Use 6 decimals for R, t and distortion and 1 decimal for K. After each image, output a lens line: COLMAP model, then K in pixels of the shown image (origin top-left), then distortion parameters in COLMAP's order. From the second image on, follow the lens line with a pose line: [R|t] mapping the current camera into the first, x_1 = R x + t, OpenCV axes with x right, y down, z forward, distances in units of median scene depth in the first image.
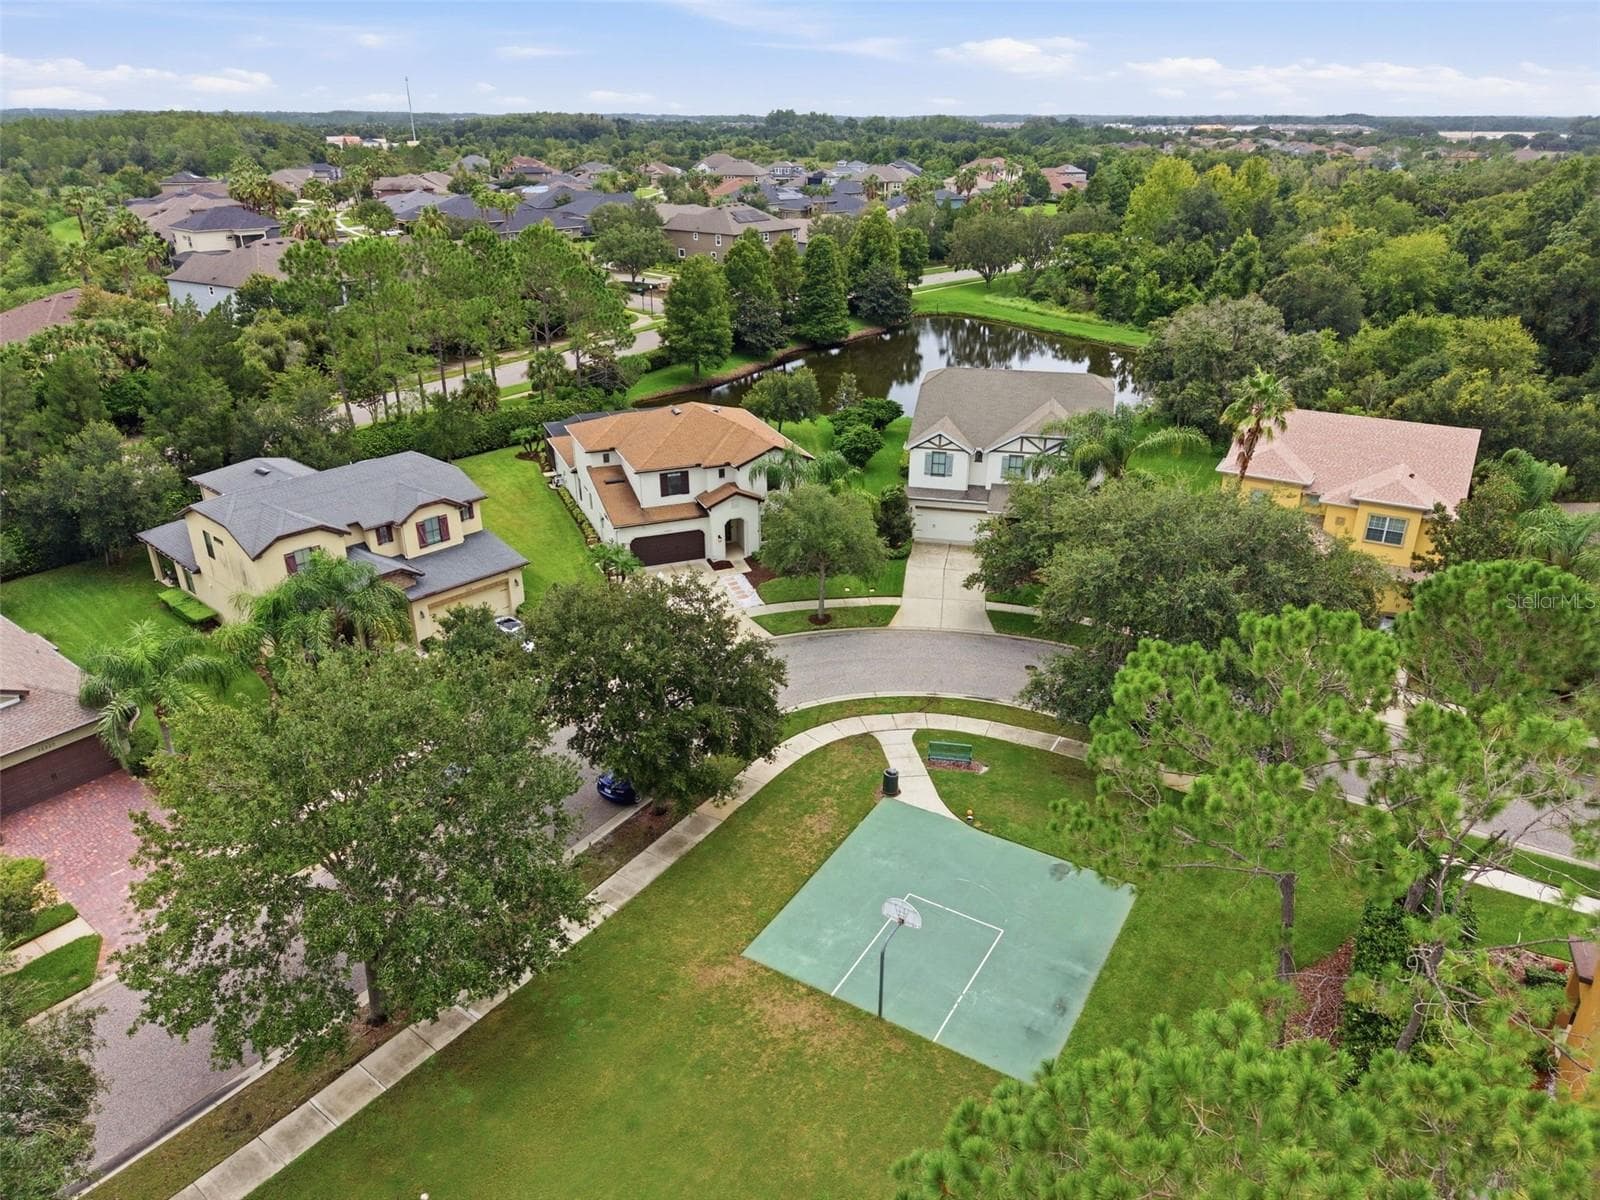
lens RADIAL K [[1069.4, 0, 800.0], [0, 1069.4, 600.0], [0, 0, 1]] dist [0.069905, -0.077508]
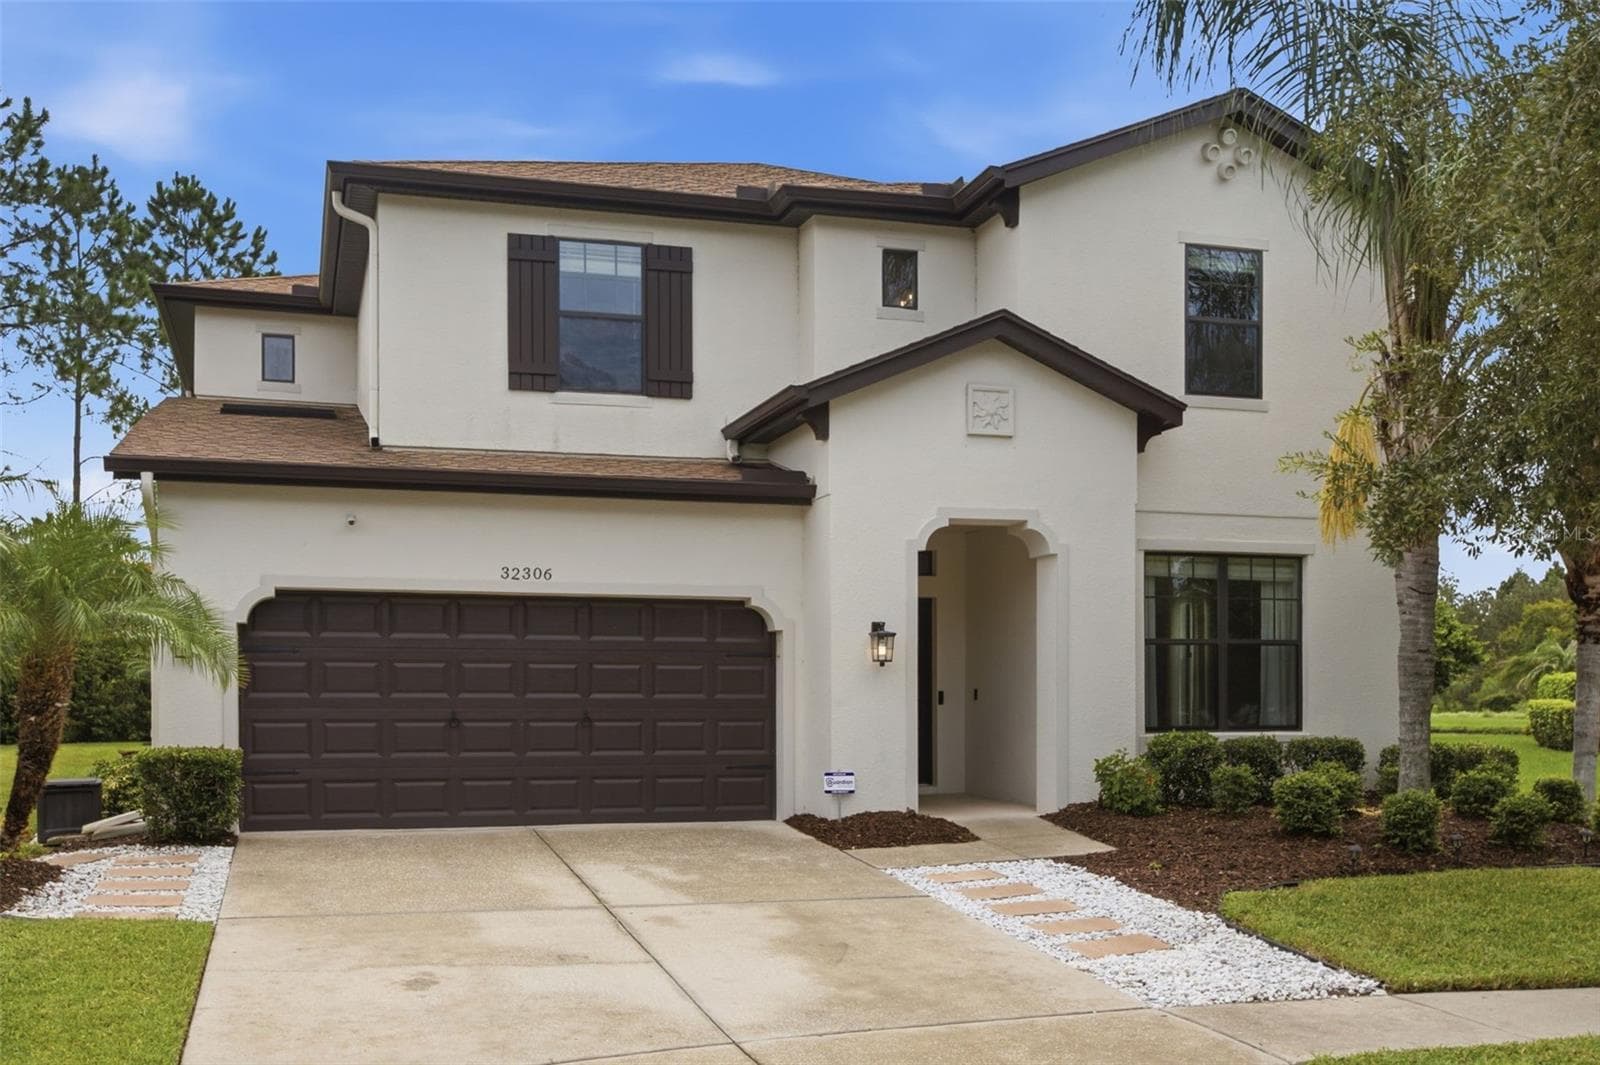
lens RADIAL K [[1644.5, 0, 829.1], [0, 1644.5, 684.3], [0, 0, 1]] dist [0.001696, -0.031645]
pose [[0.998041, -0.000081, -0.062564, -0.045324], [-0.025565, 0.912171, -0.409011, 0.025123], [0.057102, 0.409810, 0.910382, 0.531183]]
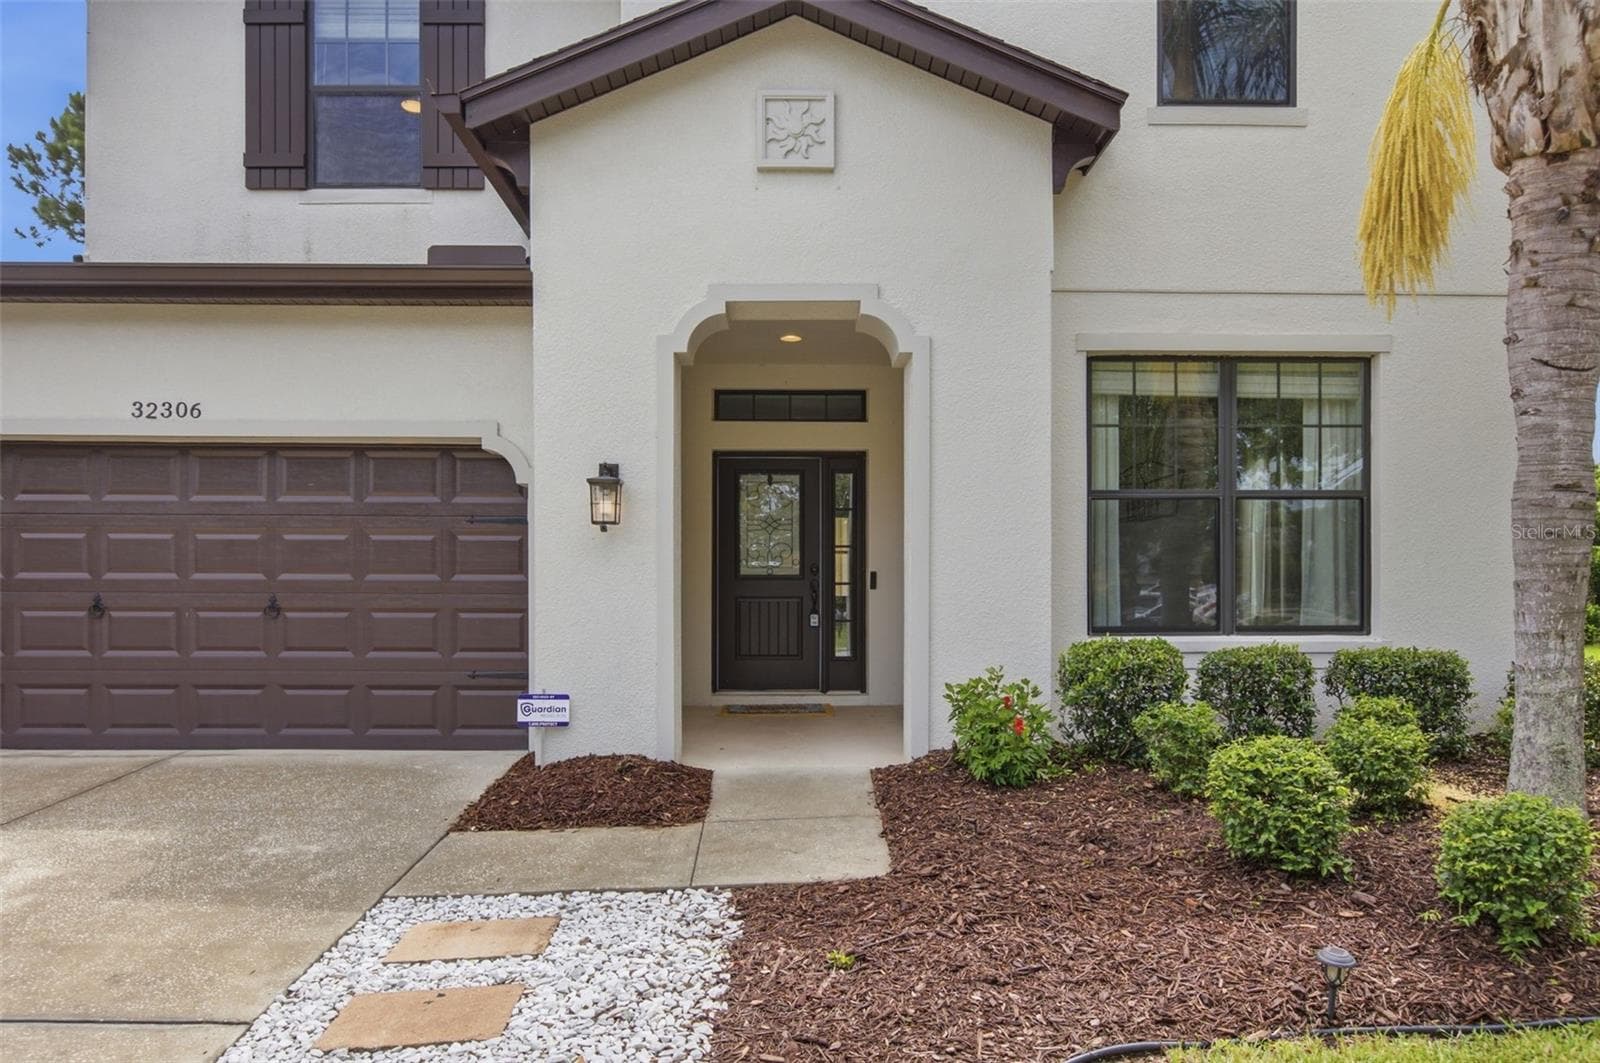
lens RADIAL K [[1135.0, 0, 803.9], [0, 1135.0, 577.1], [0, 0, 1]] dist [-0.004436, -0.011386]
pose [[0.936427, 0.002398, -0.350854, -0.016339], [-0.144051, 0.914439, -0.378221, -0.010852], [0.319927, 0.404717, 0.856651, 0.612767]]
